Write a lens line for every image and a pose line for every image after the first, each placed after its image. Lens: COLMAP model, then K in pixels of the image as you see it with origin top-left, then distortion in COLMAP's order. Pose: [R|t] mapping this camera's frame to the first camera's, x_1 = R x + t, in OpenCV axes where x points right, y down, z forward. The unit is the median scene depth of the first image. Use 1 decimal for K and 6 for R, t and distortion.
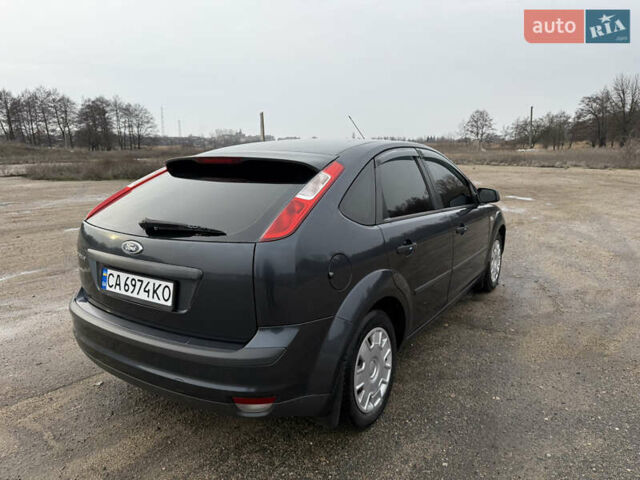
lens RADIAL K [[468.8, 0, 320.0], [0, 468.8, 240.0], [0, 0, 1]] dist [0.008287, -0.006862]
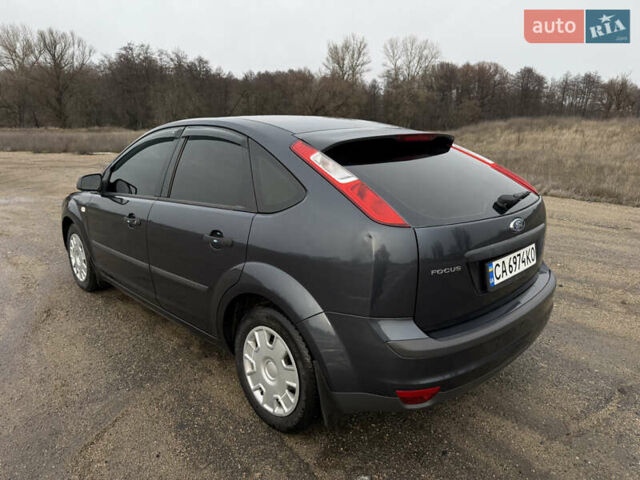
lens RADIAL K [[468.8, 0, 320.0], [0, 468.8, 240.0], [0, 0, 1]] dist [0.008287, -0.006862]
pose [[0.206096, -0.215611, 0.954482, -1.351966], [0.180727, 0.967029, 0.179422, -0.196787], [-0.961697, 0.135523, 0.238268, 1.085398]]
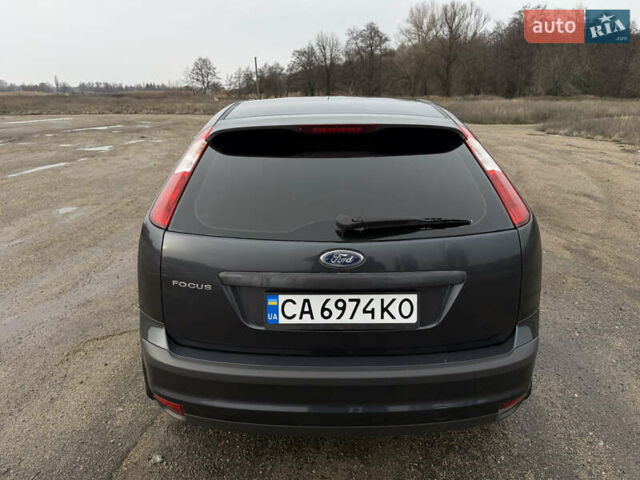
lens RADIAL K [[468.8, 0, 320.0], [0, 468.8, 240.0], [0, 0, 1]] dist [0.008287, -0.006862]
pose [[0.833372, -0.154407, 0.530707, -0.751222], [0.098471, 0.986302, 0.132332, -0.103872], [-0.543871, -0.058022, 0.837161, 0.380348]]
